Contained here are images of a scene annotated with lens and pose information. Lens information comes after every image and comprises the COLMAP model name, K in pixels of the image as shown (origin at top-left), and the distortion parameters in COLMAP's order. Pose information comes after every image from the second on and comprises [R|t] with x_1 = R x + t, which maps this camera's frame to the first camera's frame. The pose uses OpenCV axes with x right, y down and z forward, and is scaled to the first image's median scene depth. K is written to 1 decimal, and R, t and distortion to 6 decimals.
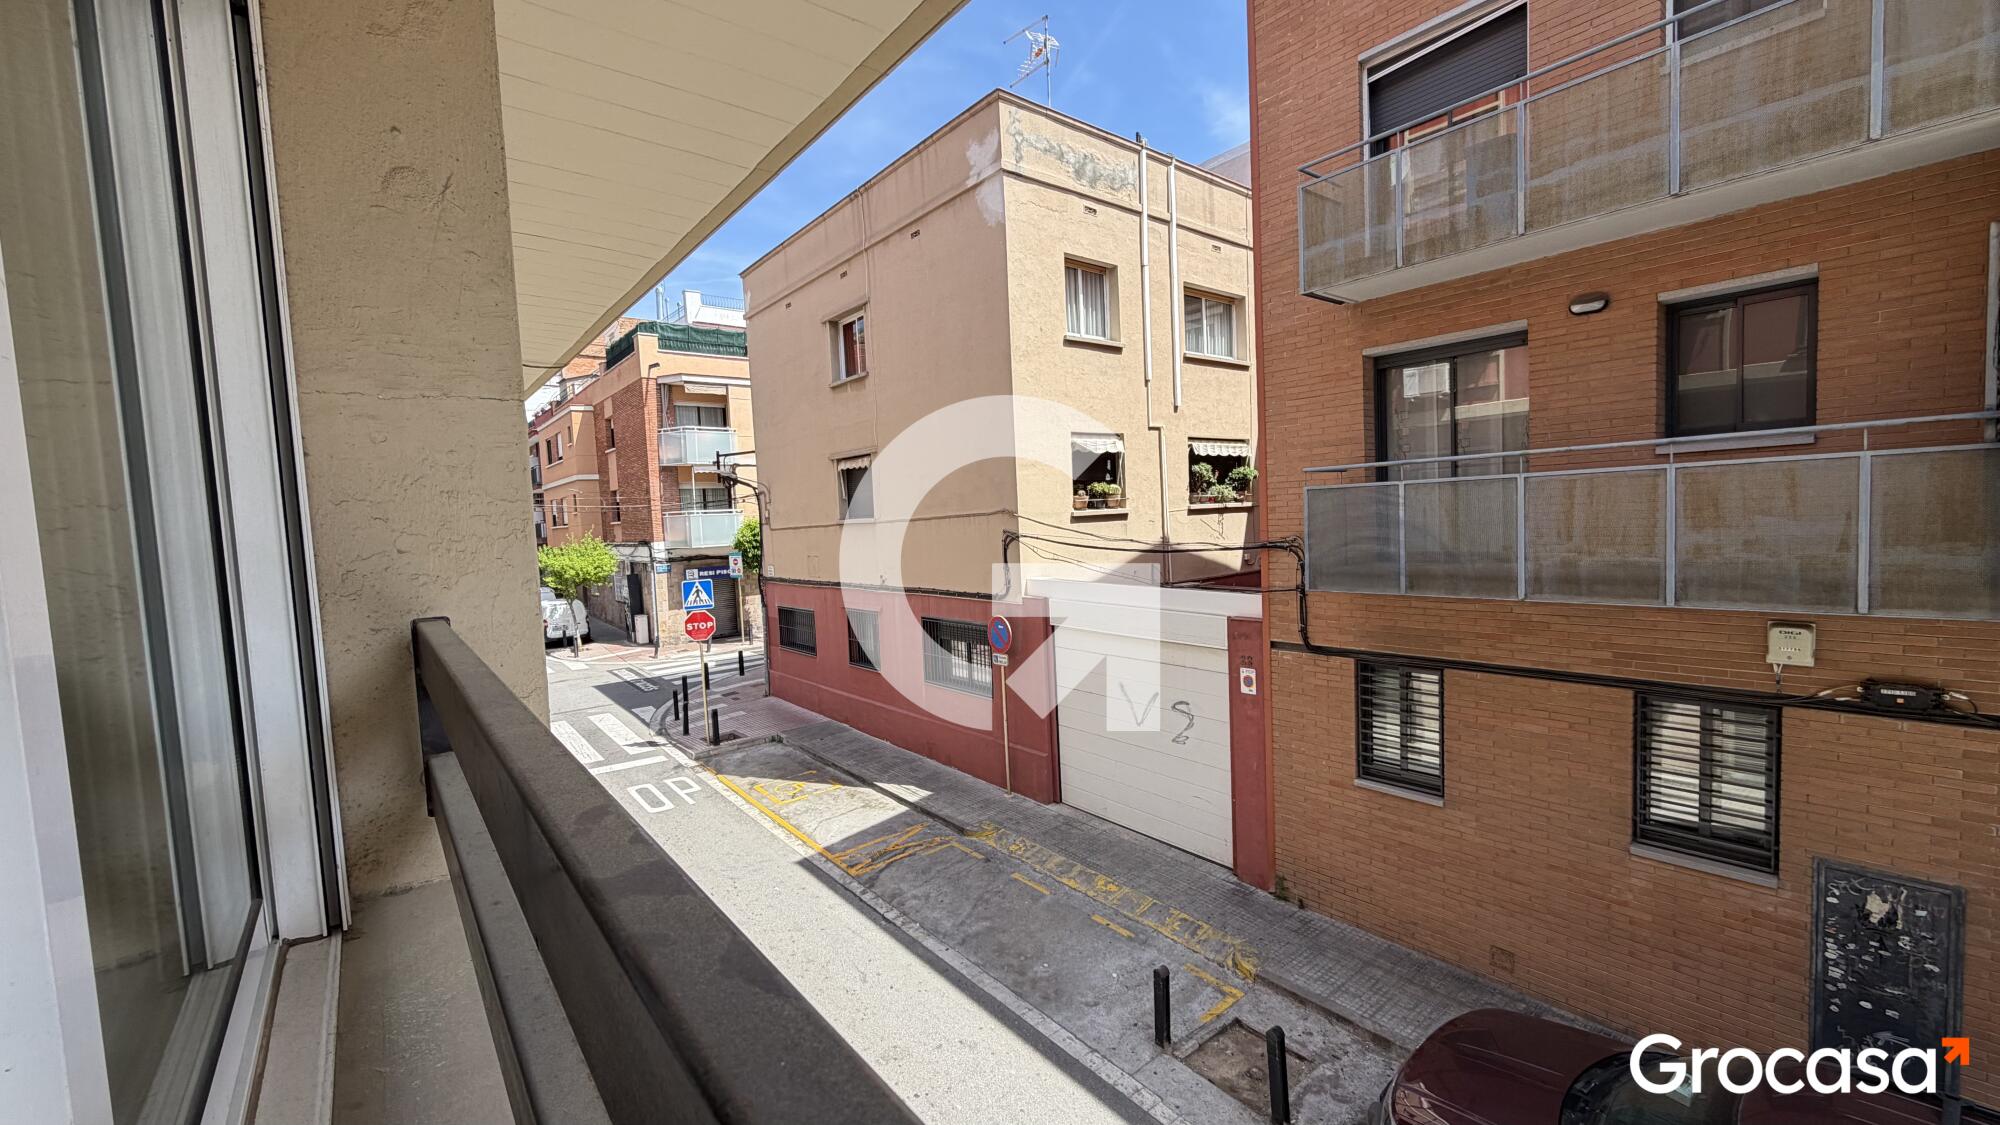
lens RADIAL K [[798.8, 0, 1000.5], [0, 798.8, 563.9], [0, 0, 1]] dist [0.001107, -0.000071]
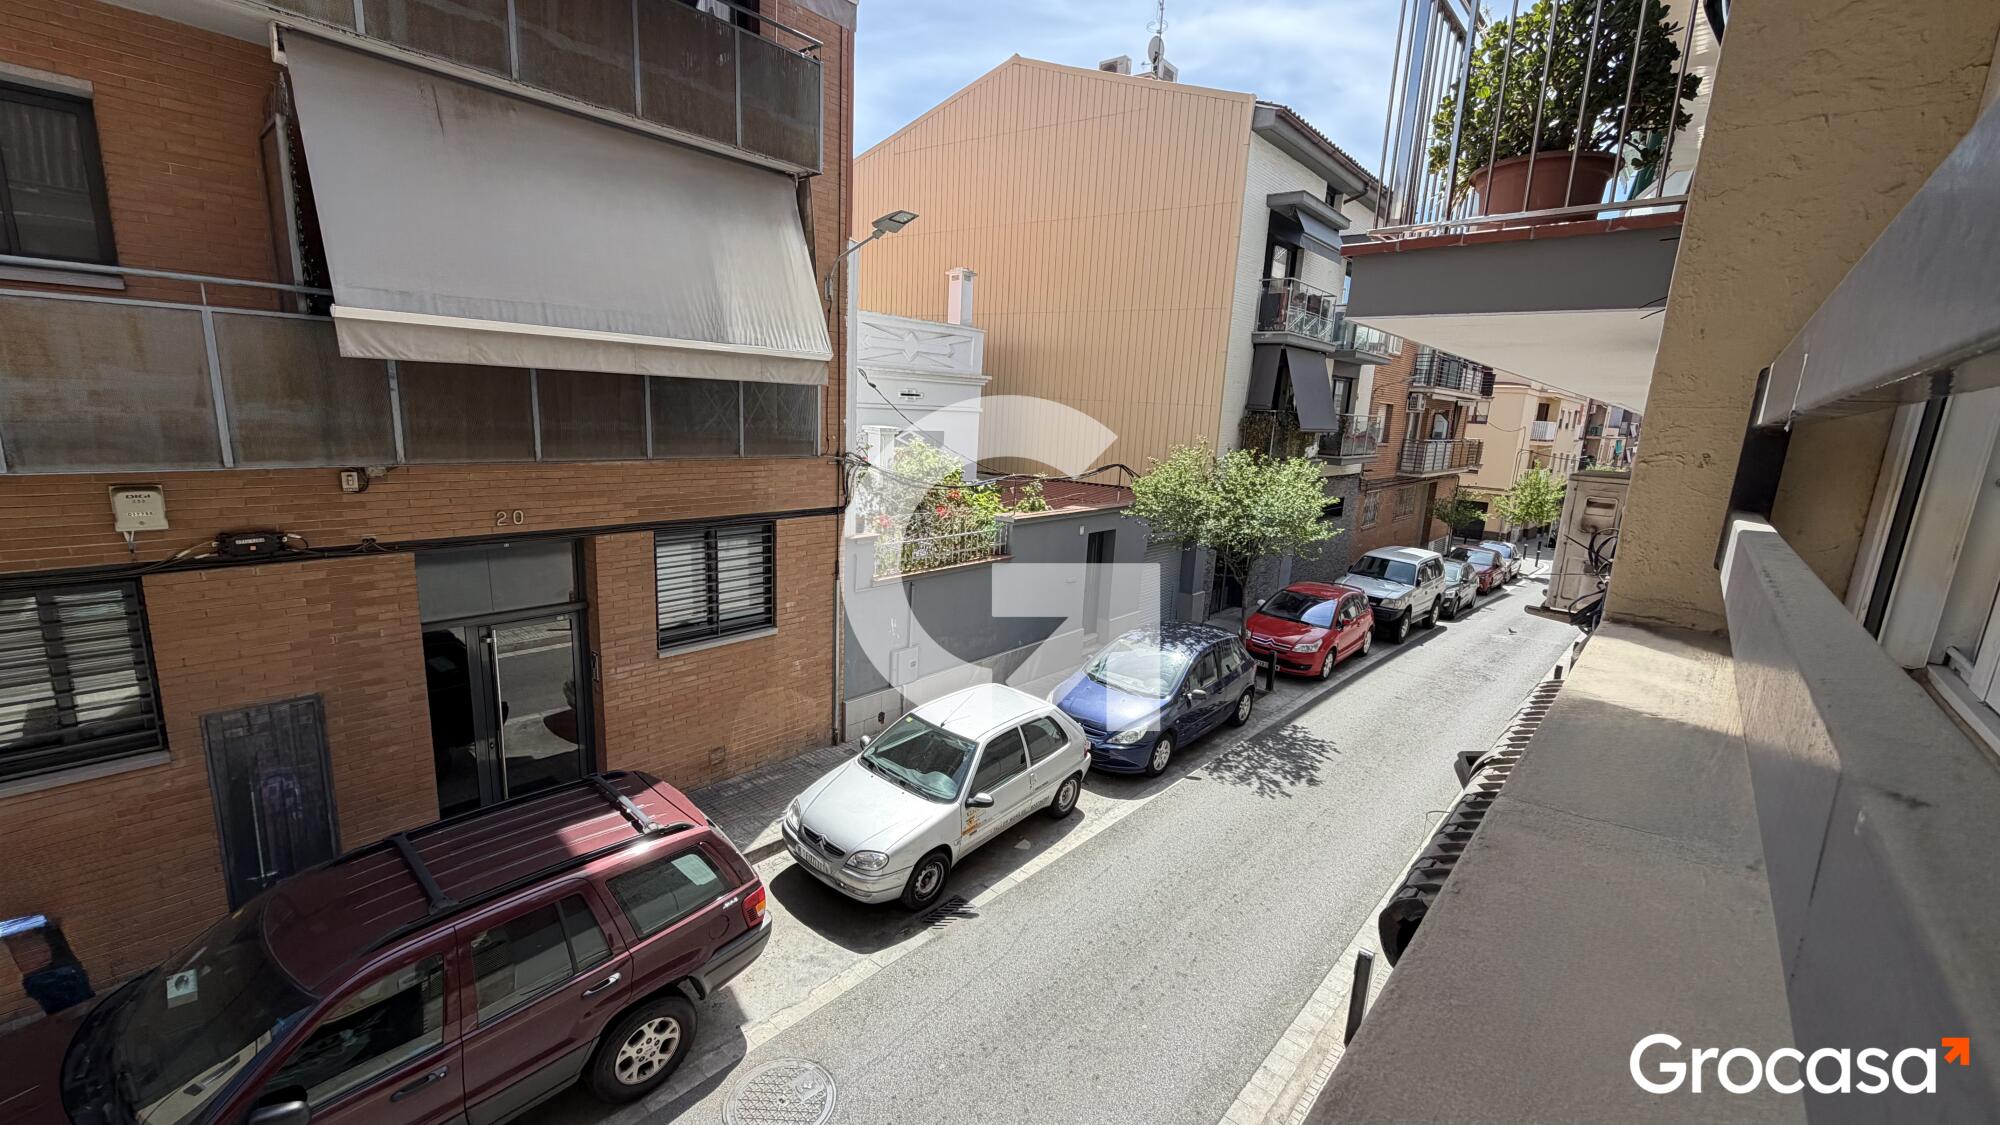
lens RADIAL K [[798.8, 0, 1000.5], [0, 798.8, 563.9], [0, 0, 1]] dist [0.001107, -0.000071]
pose [[-0.173092, -0.161082, 0.971644, -0.118694], [0.018816, 0.985814, 0.166783, 0.028022], [-0.984726, 0.047152, -0.167605, 0.171961]]
